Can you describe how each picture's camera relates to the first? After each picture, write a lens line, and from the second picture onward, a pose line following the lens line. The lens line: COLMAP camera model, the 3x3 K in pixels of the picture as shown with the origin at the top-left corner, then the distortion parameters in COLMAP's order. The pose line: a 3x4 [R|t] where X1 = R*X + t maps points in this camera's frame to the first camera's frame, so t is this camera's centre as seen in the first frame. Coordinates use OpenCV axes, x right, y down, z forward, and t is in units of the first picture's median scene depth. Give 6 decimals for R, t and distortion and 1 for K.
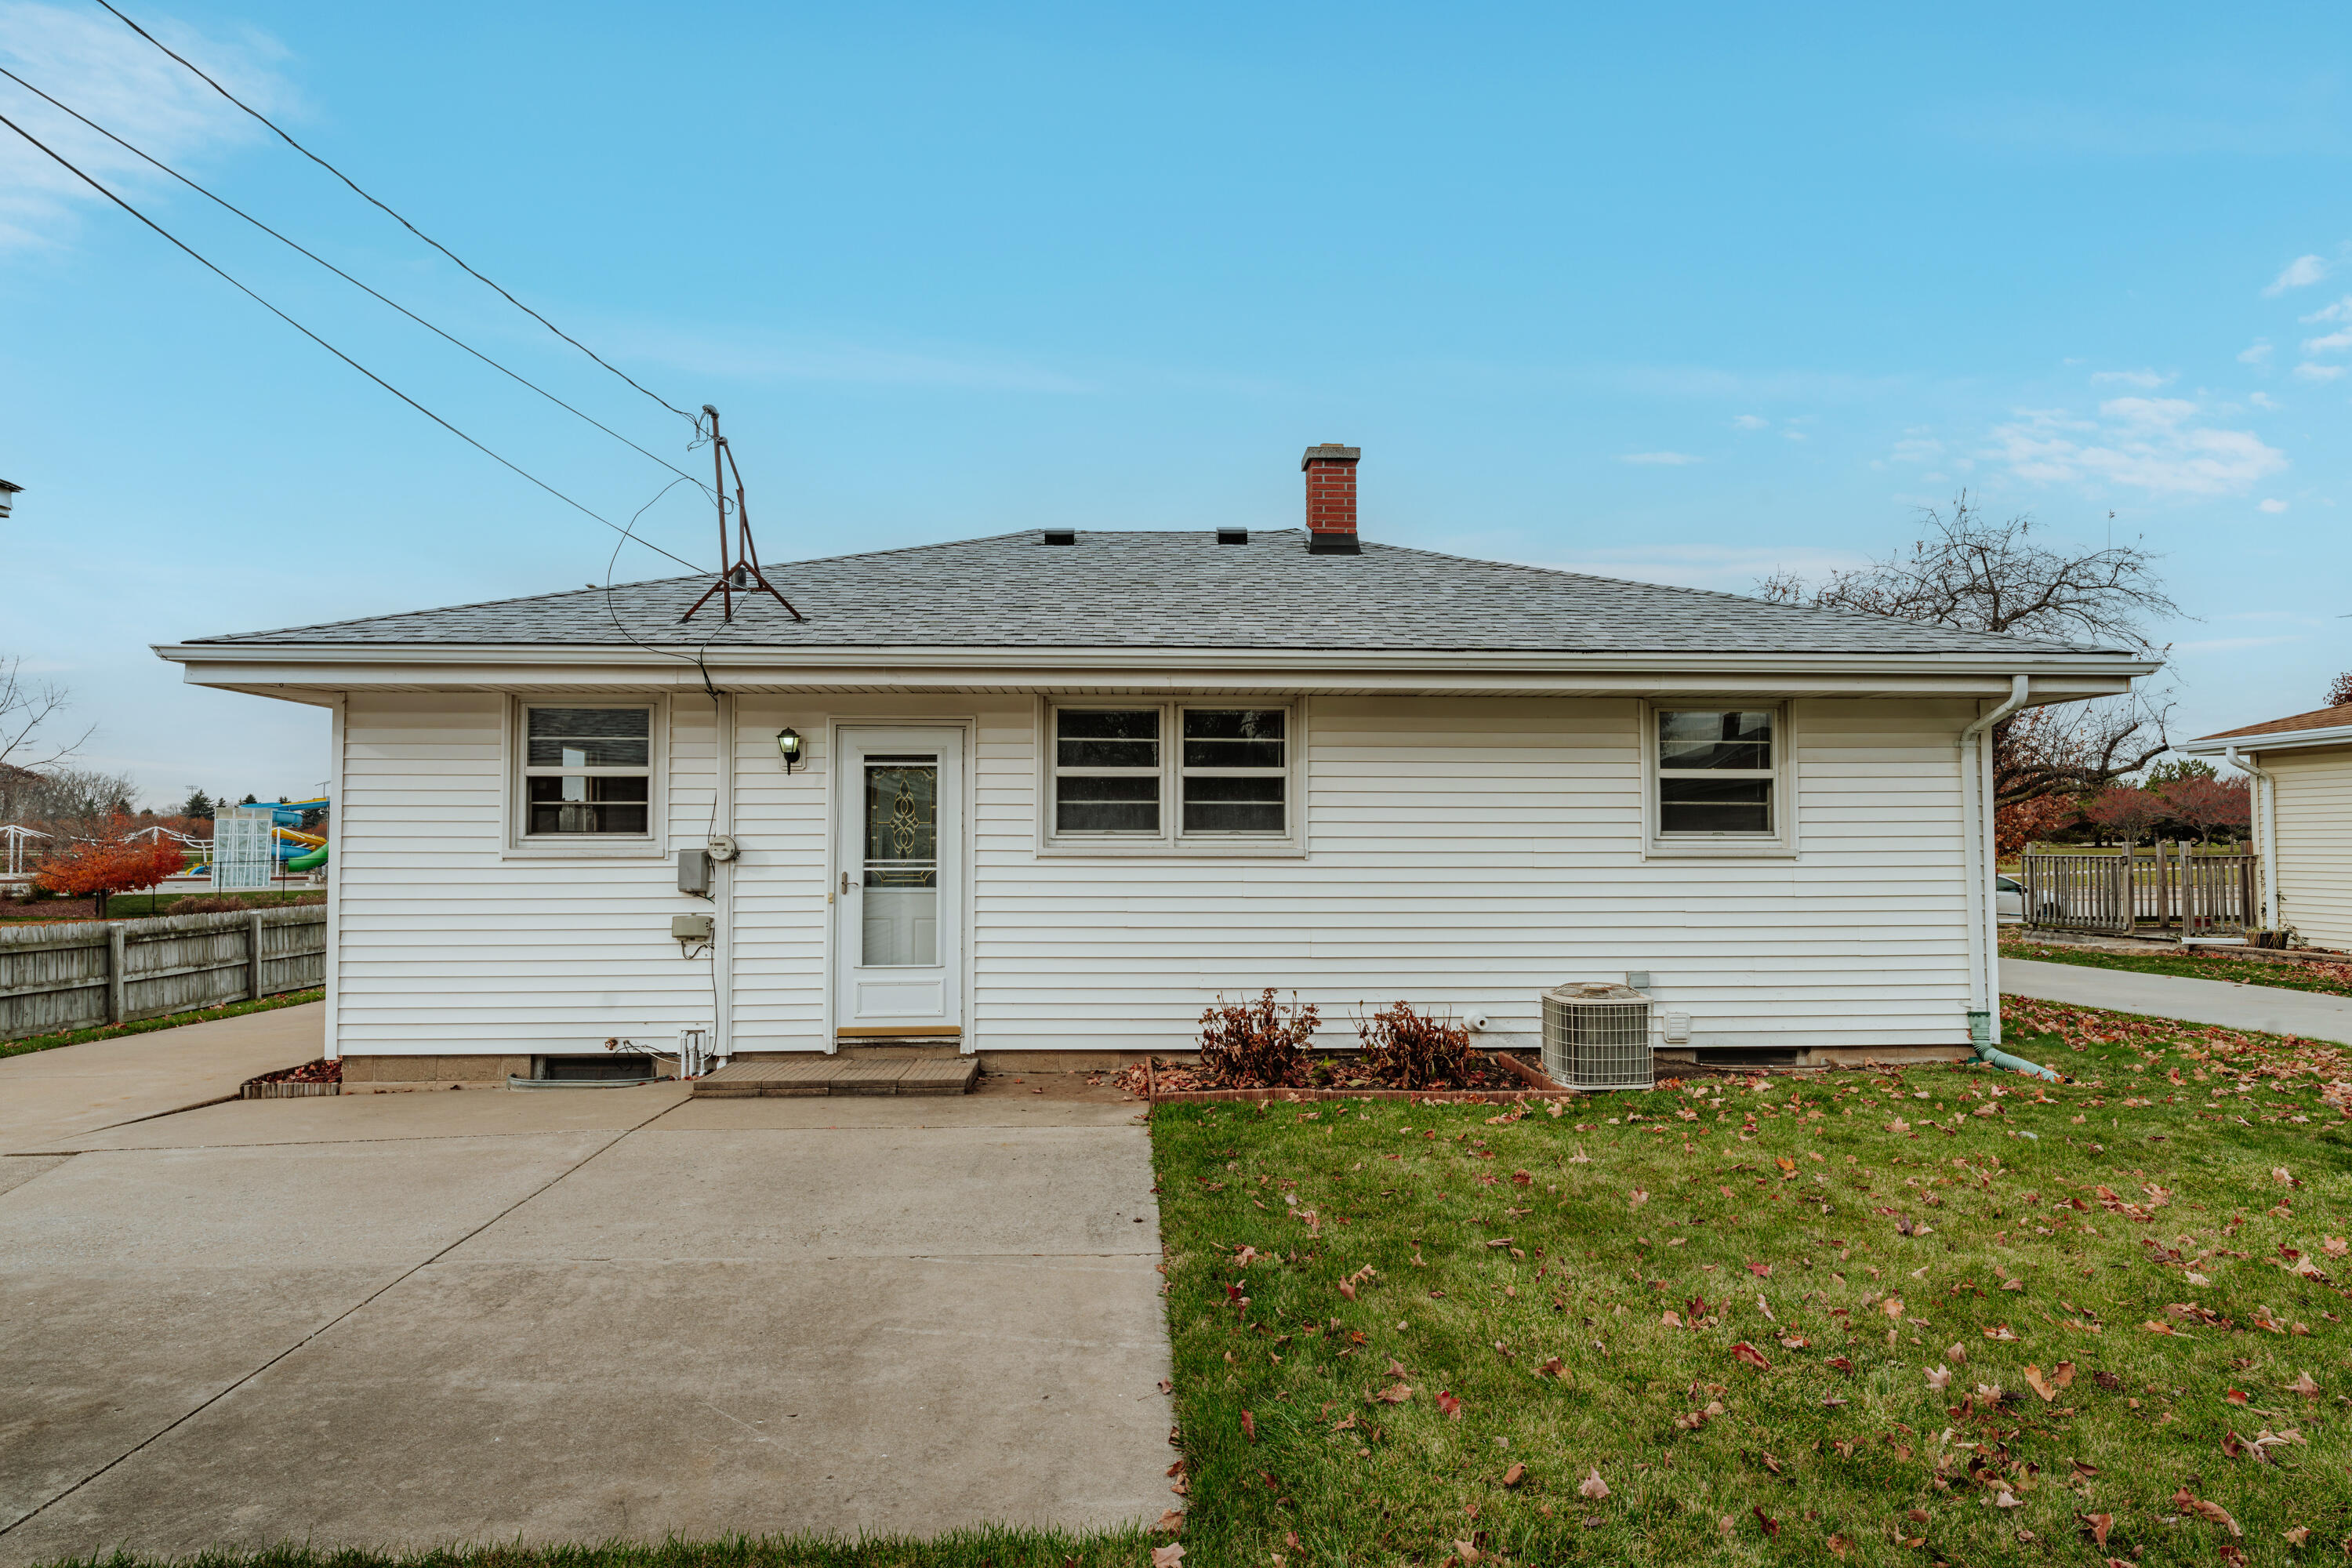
lens RADIAL K [[1376.4, 0, 1176.0], [0, 1376.4, 784.0], [0, 0, 1]] dist [0.001889, 0.000903]
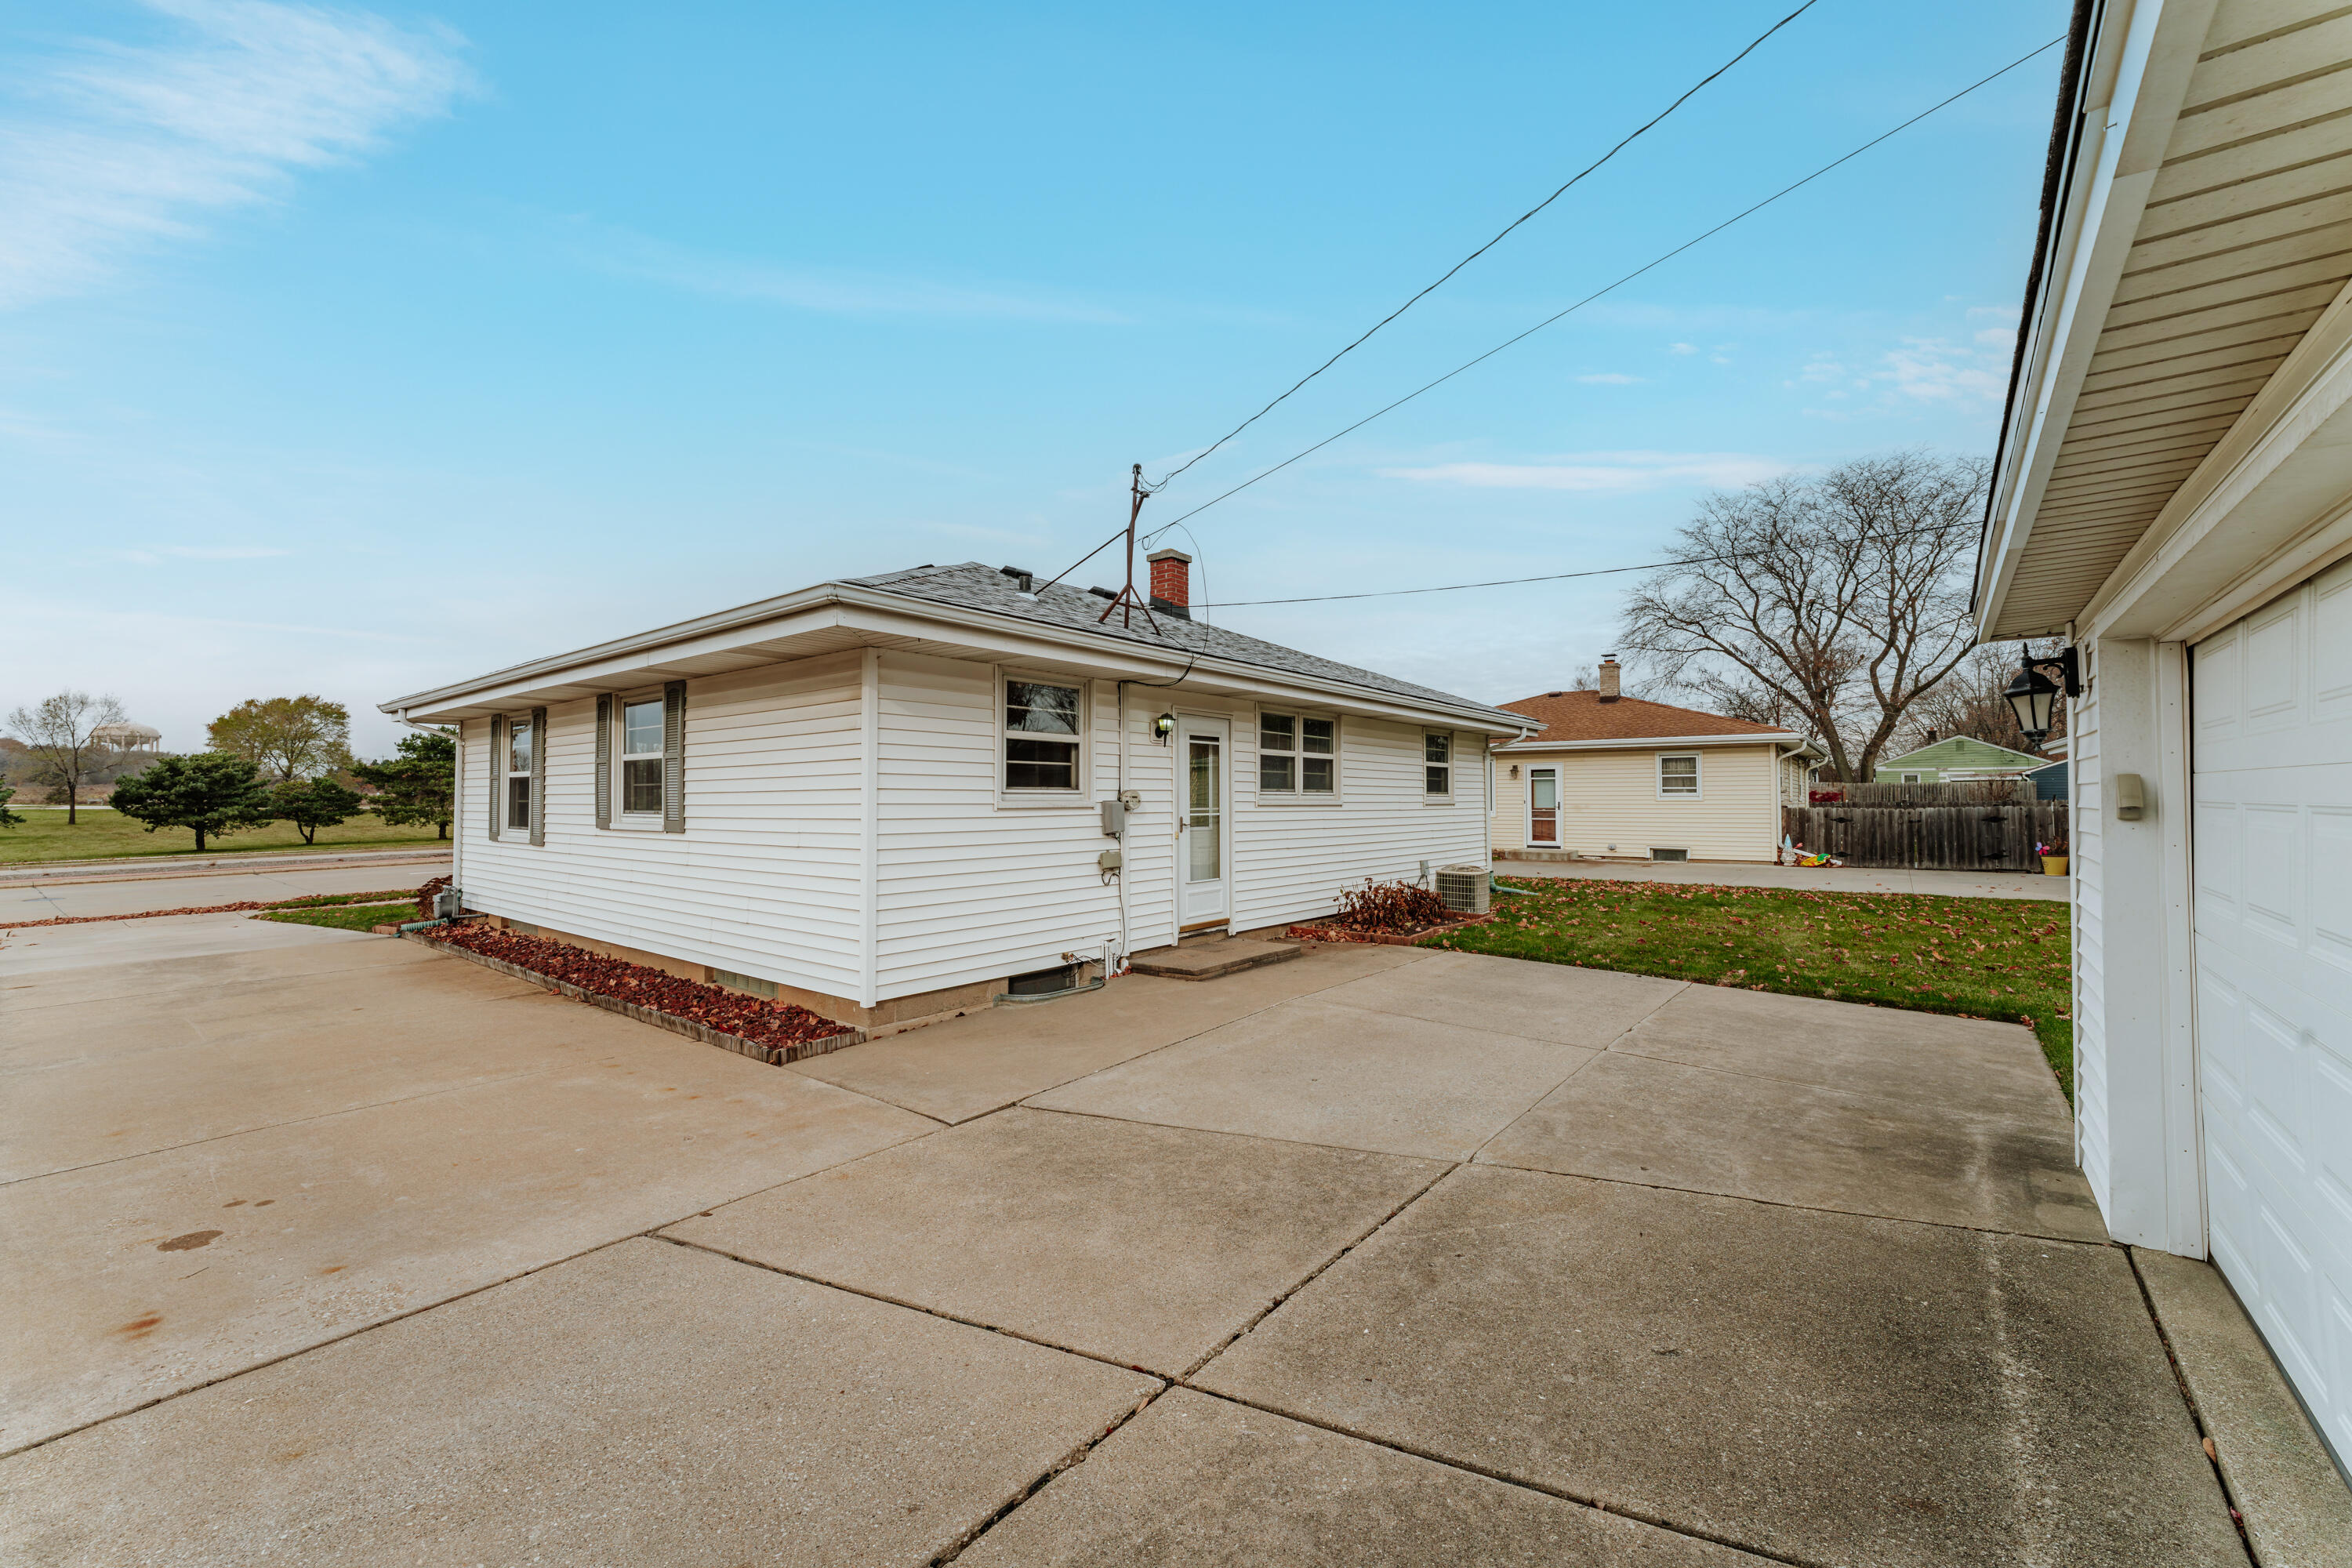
lens RADIAL K [[939.0, 0, 1176.0], [0, 939.0, 784.0], [0, 0, 1]] dist [0.000827, 0.000106]
pose [[0.653520, 0.012267, 0.756809, -0.974392], [-0.034489, 0.999313, 0.013584, 0.016904], [-0.756123, -0.034979, 0.653494, 0.371681]]
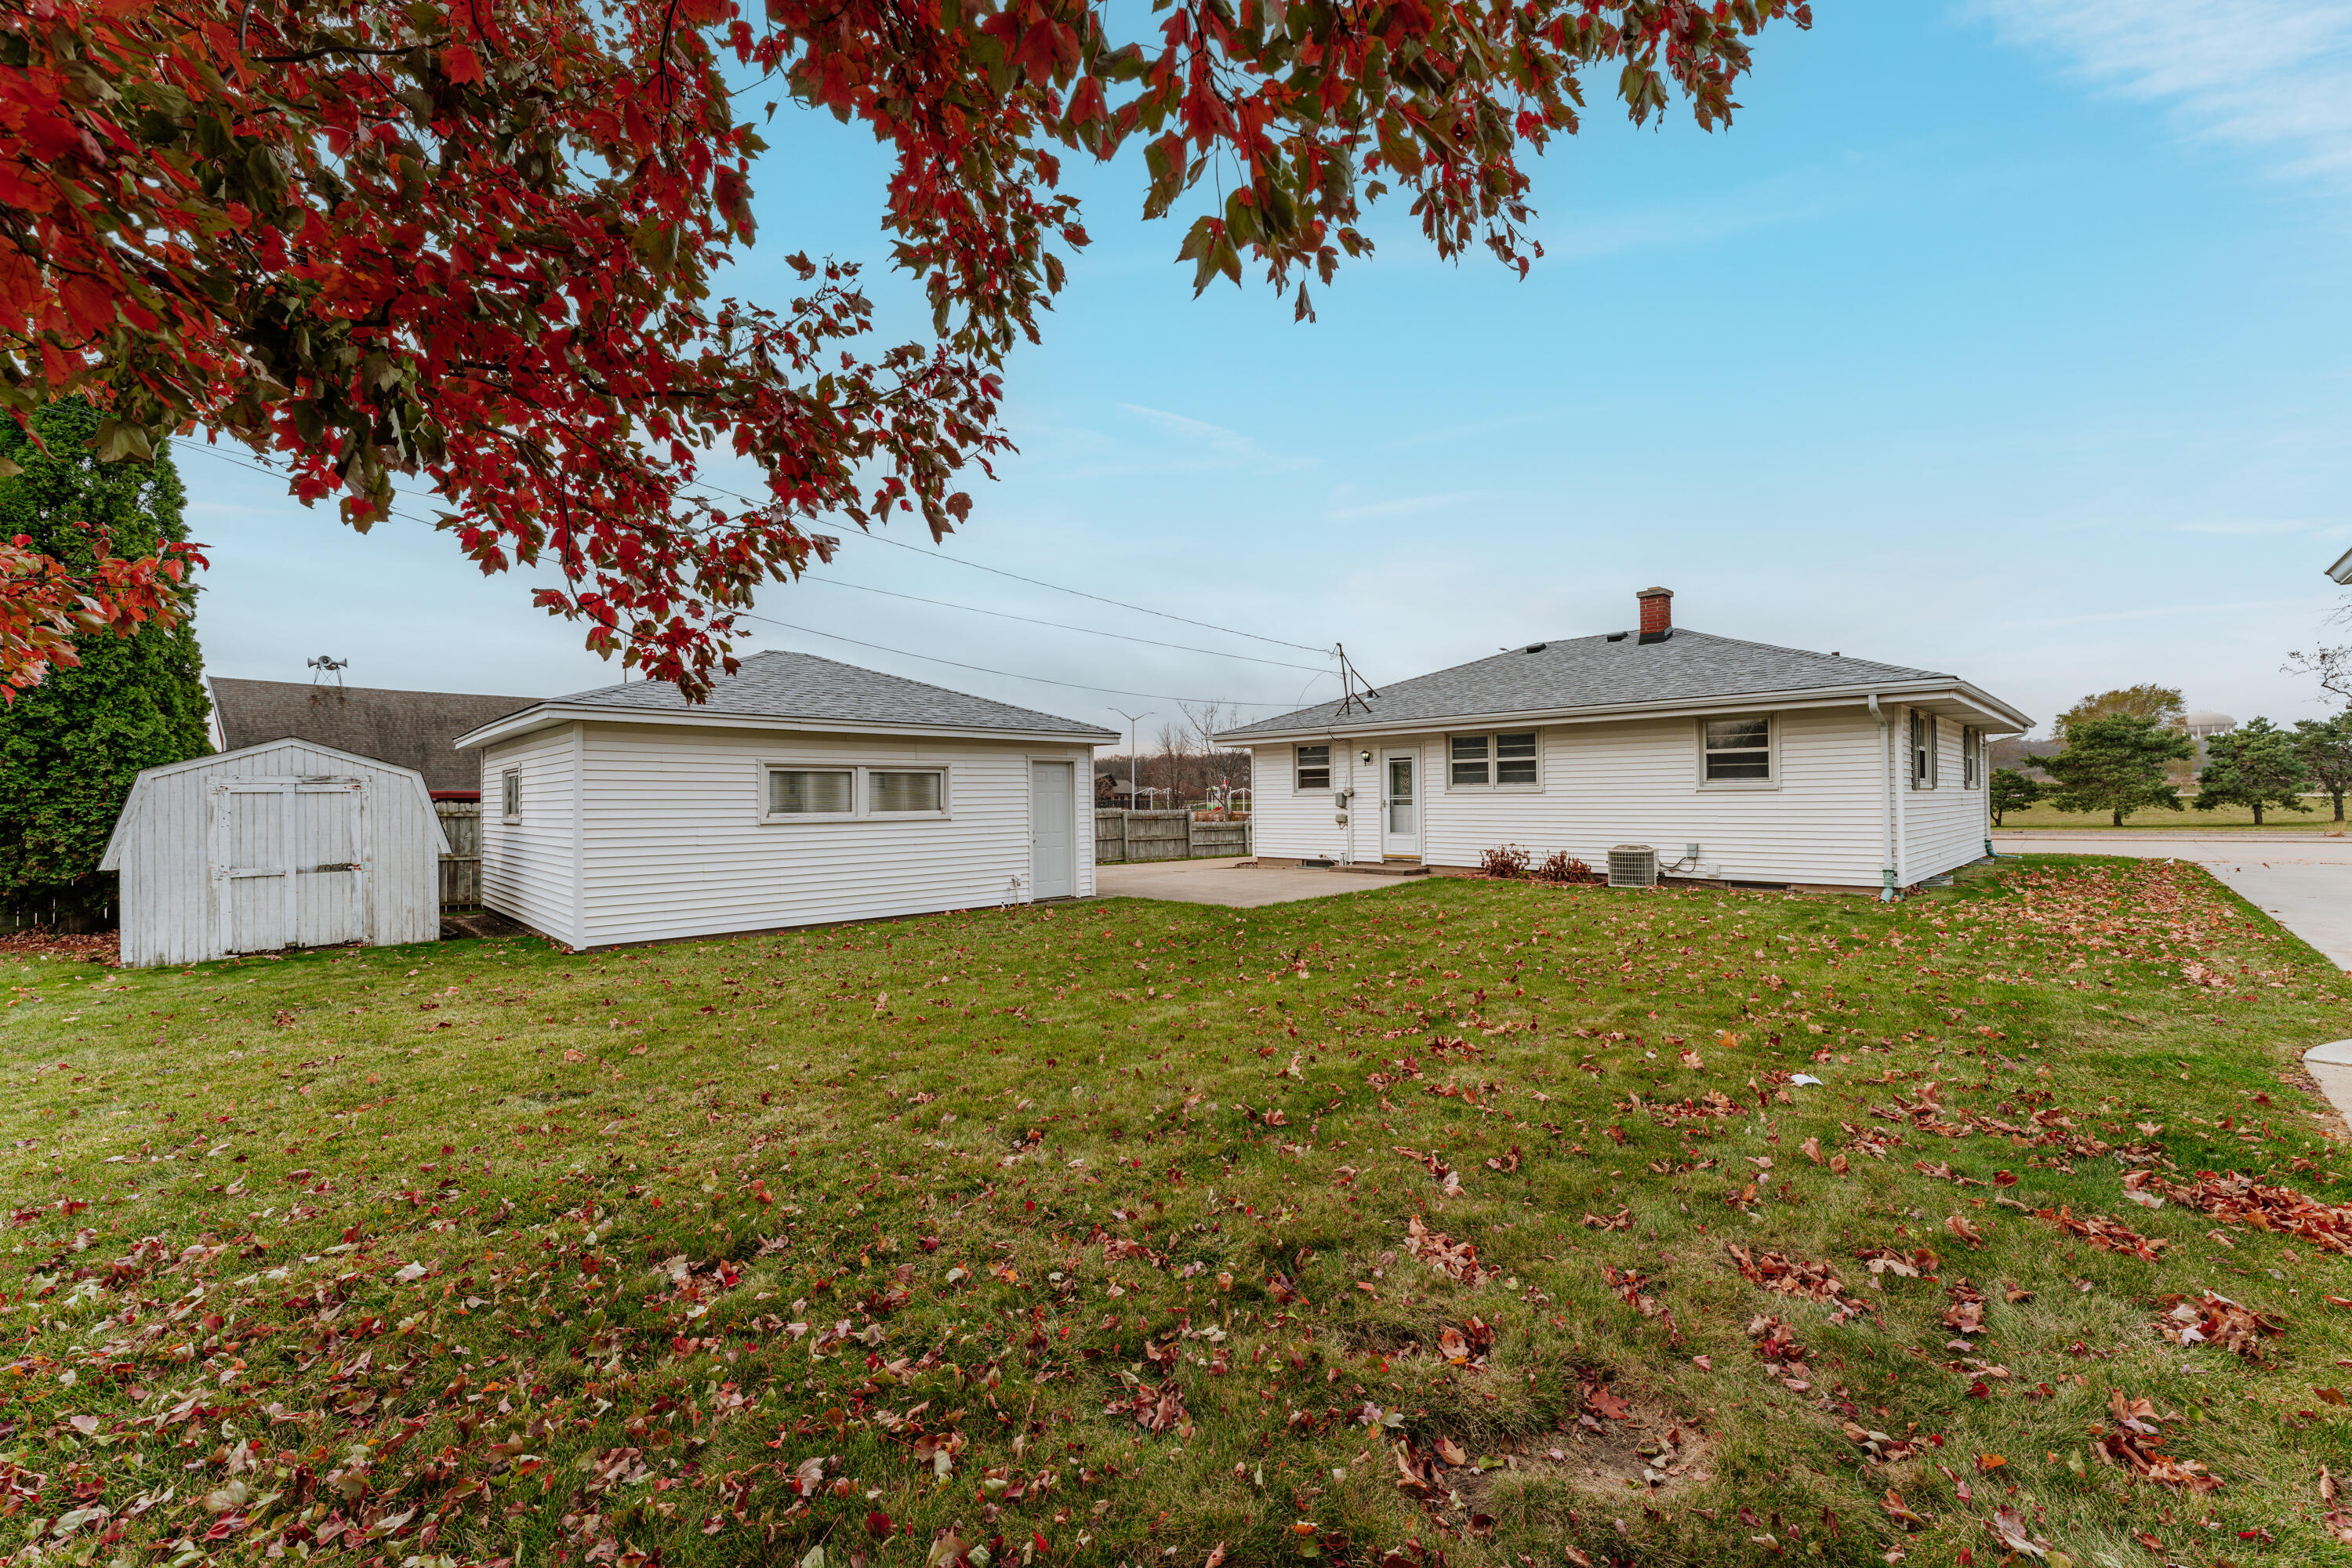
lens RADIAL K [[904.5, 0, 1176.0], [0, 904.5, 784.0], [0, 0, 1]] dist [0.000373, 0.000020]
pose [[0.661897, -0.018645, -0.749363, 0.876514], [0.045168, 0.998866, 0.015043, -0.016273], [0.748233, -0.043804, 0.661989, -0.561356]]
